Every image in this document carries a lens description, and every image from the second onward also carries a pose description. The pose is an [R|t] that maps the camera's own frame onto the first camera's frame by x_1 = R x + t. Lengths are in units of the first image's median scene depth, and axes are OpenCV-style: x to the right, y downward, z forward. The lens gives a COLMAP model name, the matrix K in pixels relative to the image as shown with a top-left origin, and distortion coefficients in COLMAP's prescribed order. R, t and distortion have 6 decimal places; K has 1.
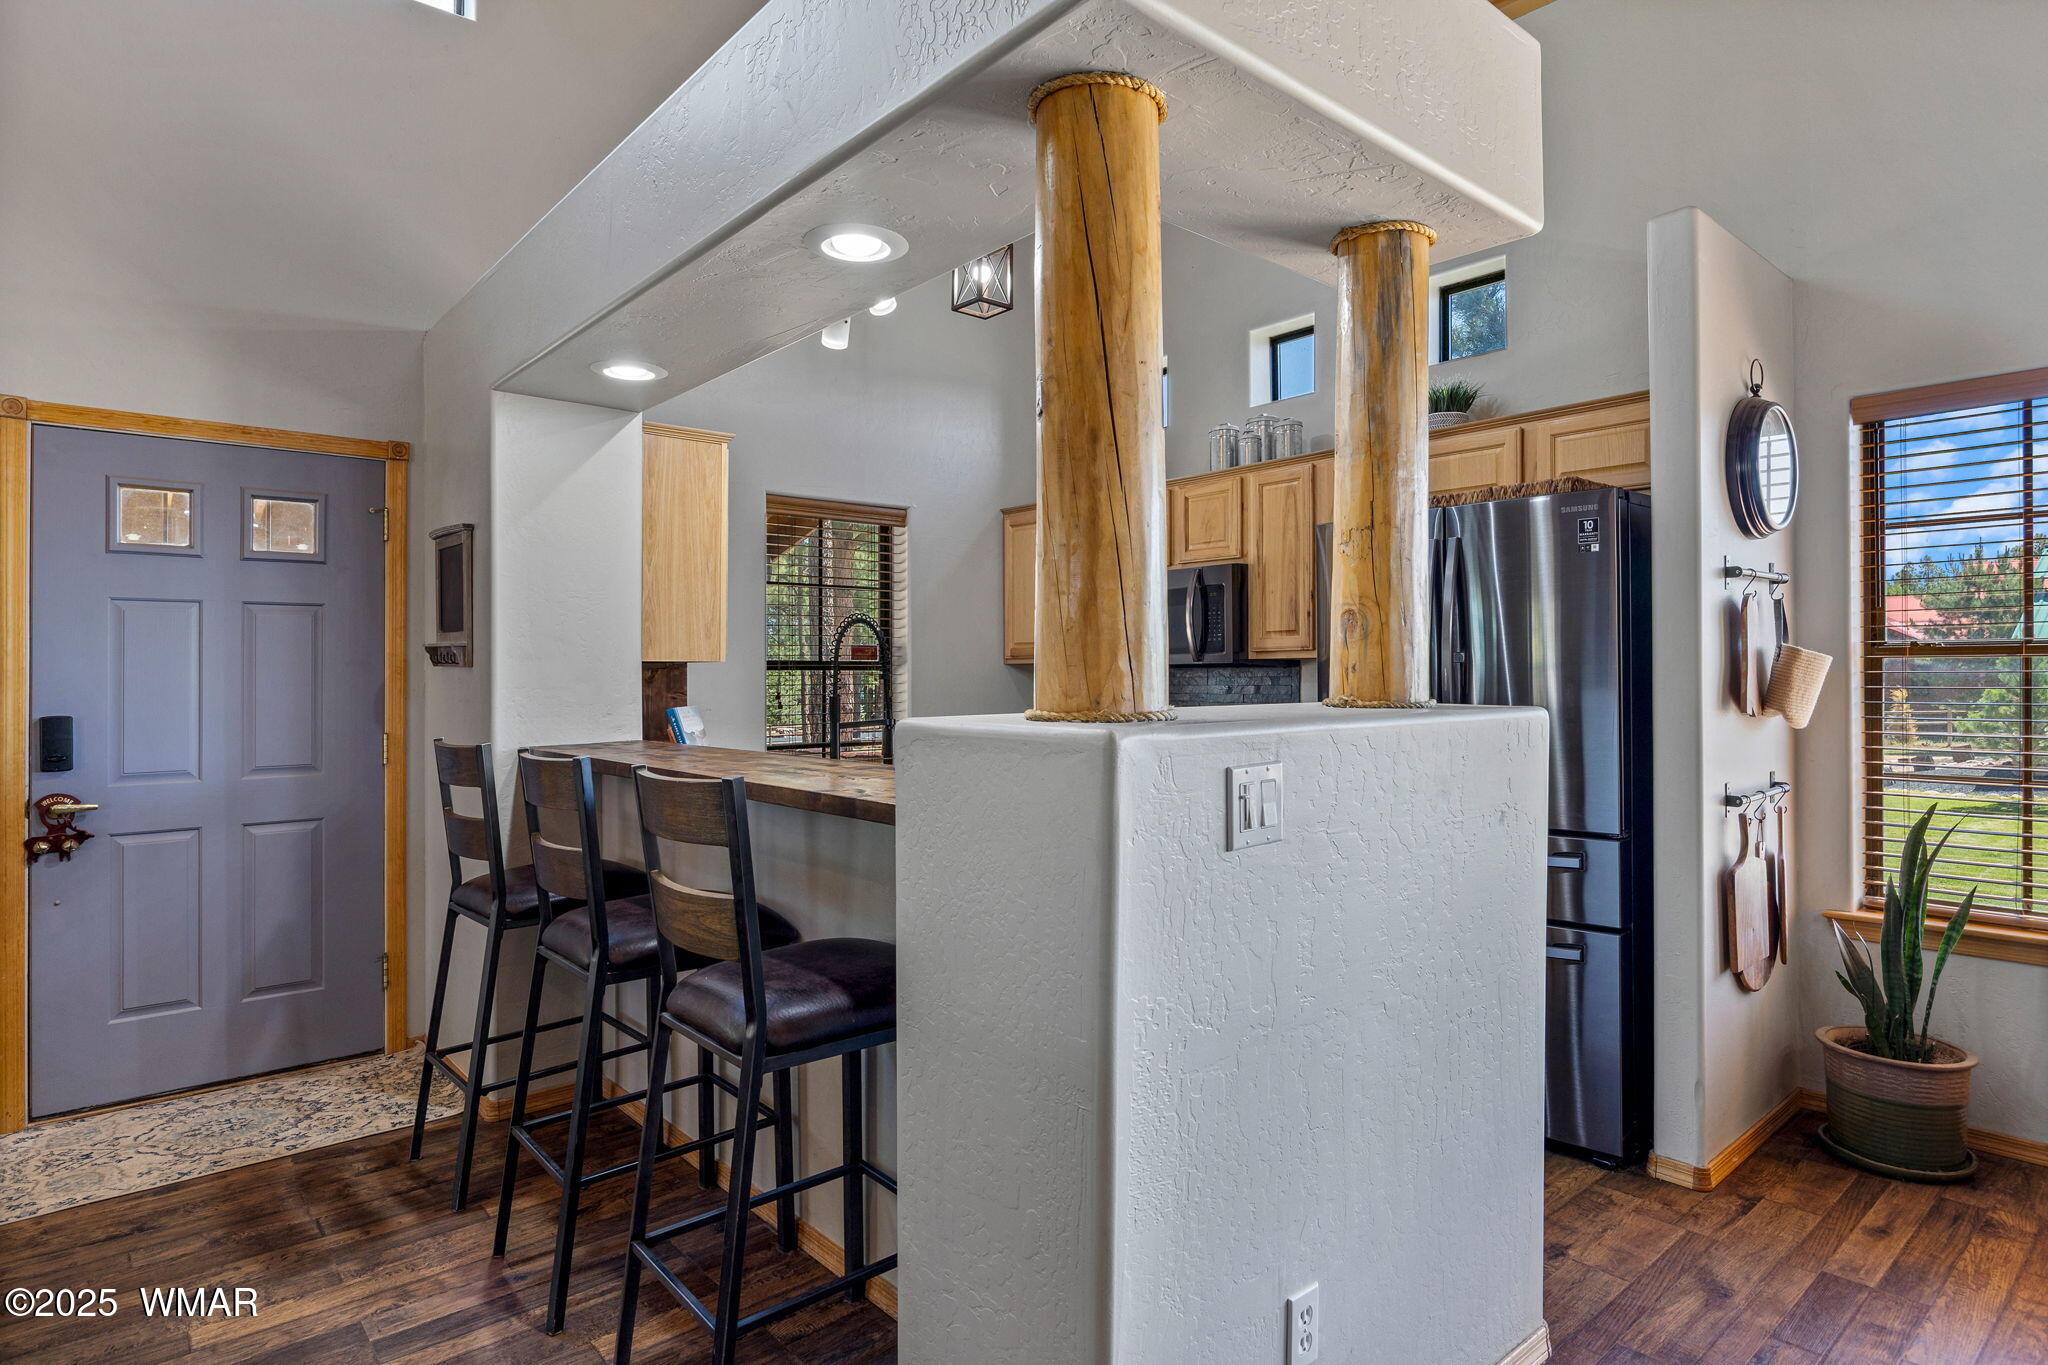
lens RADIAL K [[1112.5, 0, 1025.6], [0, 1112.5, 673.5], [0, 0, 1]] dist [0.004049, 0.000427]
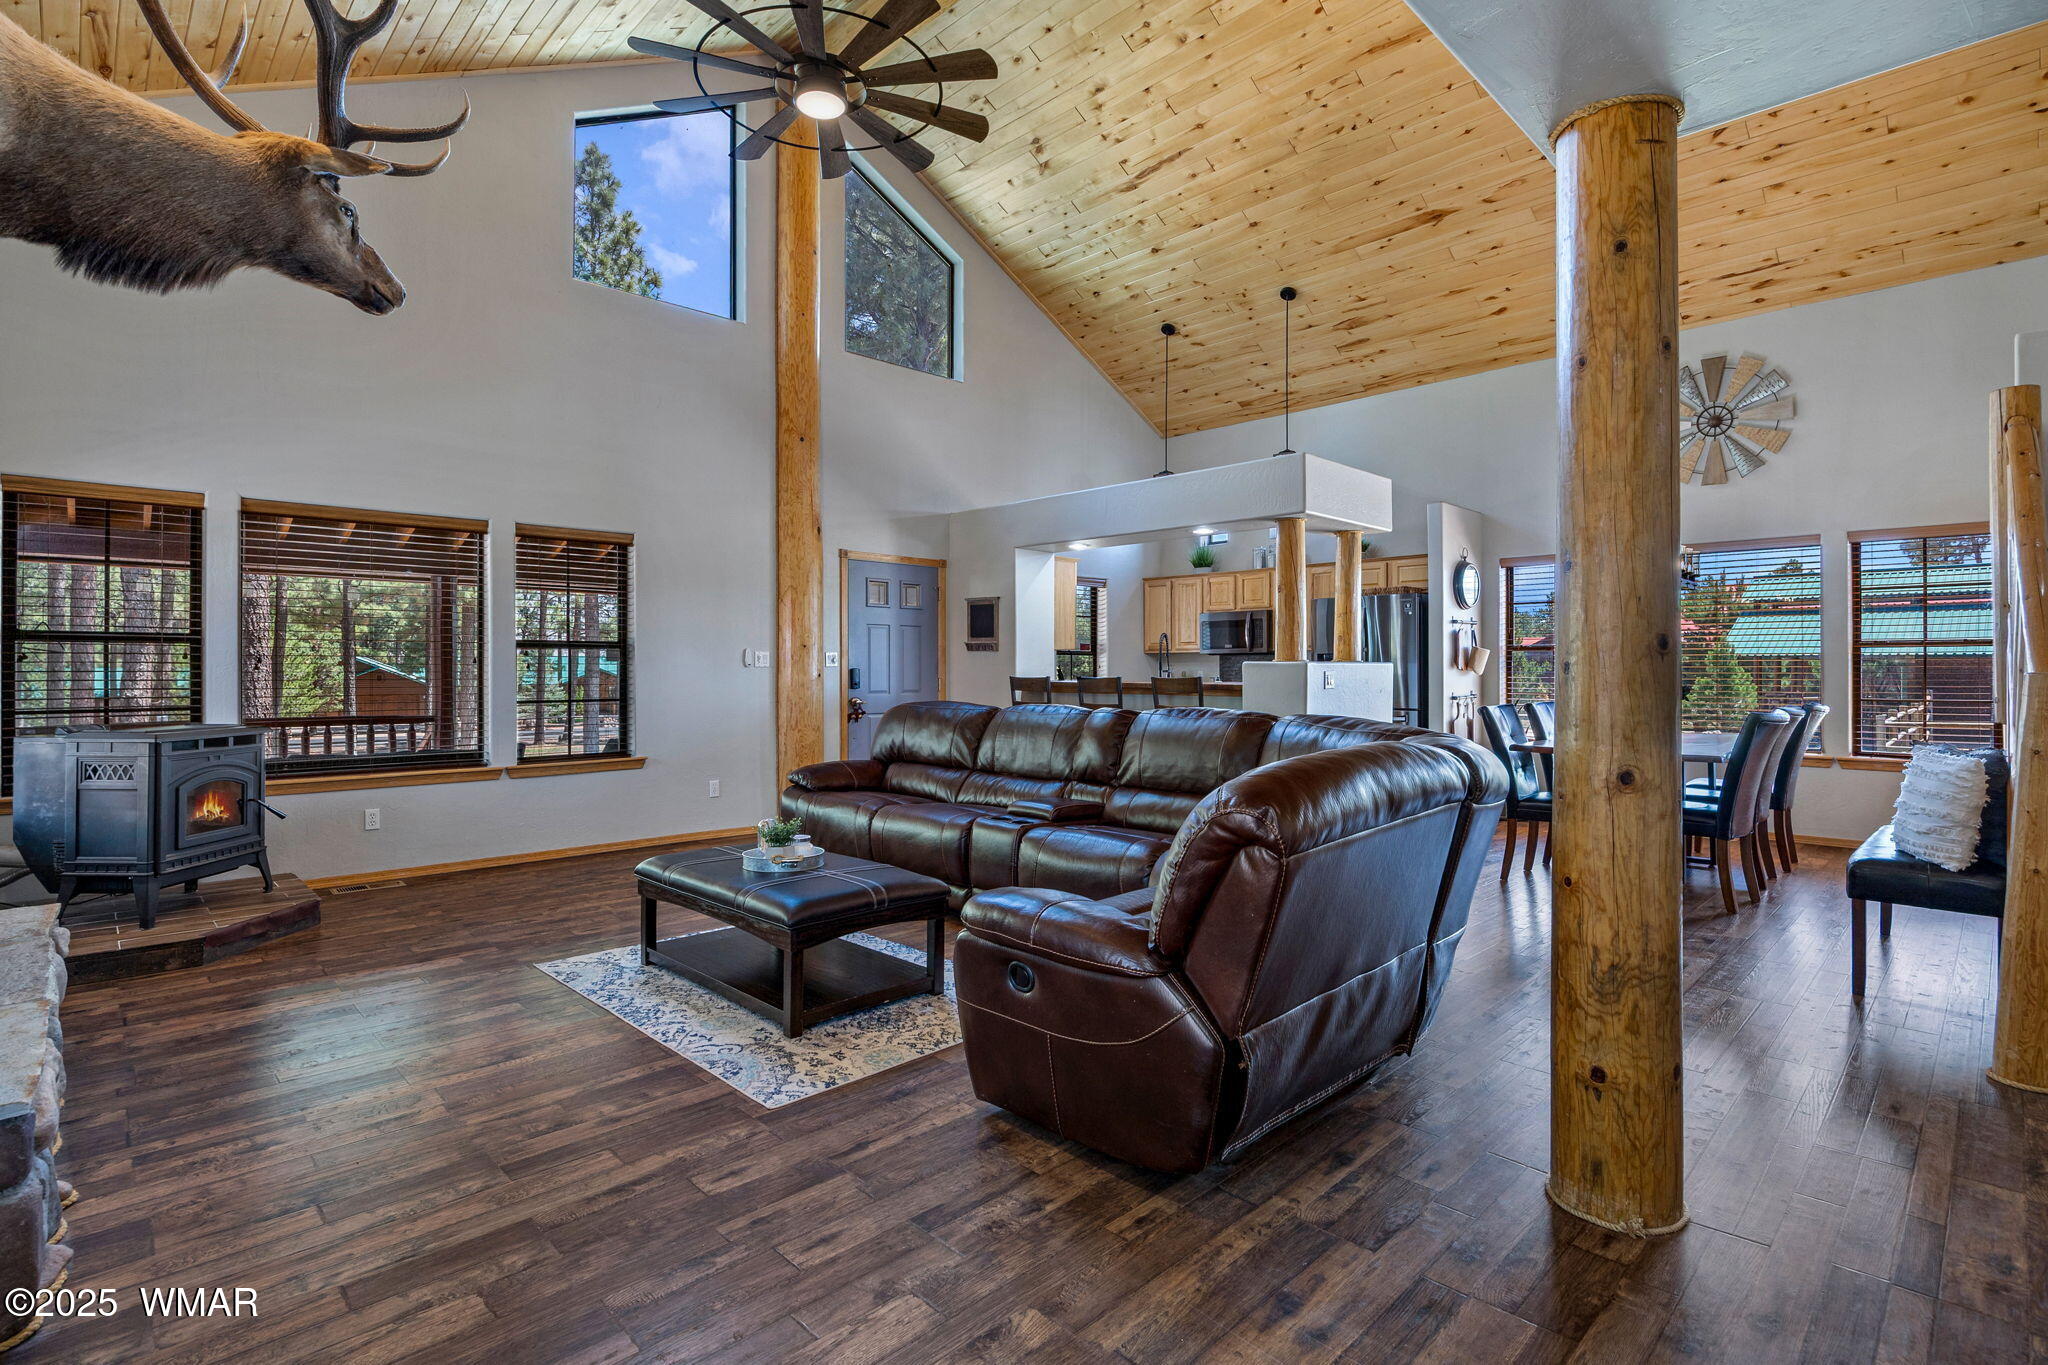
lens RADIAL K [[972.4, 0, 1019.4], [0, 972.4, 672.2], [0, 0, 1]] dist [-0.003295, -0.000203]
pose [[0.998226, 0.005261, 0.059313, -0.608916], [-0.005435, 0.999981, 0.002782, 0.039662], [-0.059297, -0.003100, 0.998236, -1.359900]]
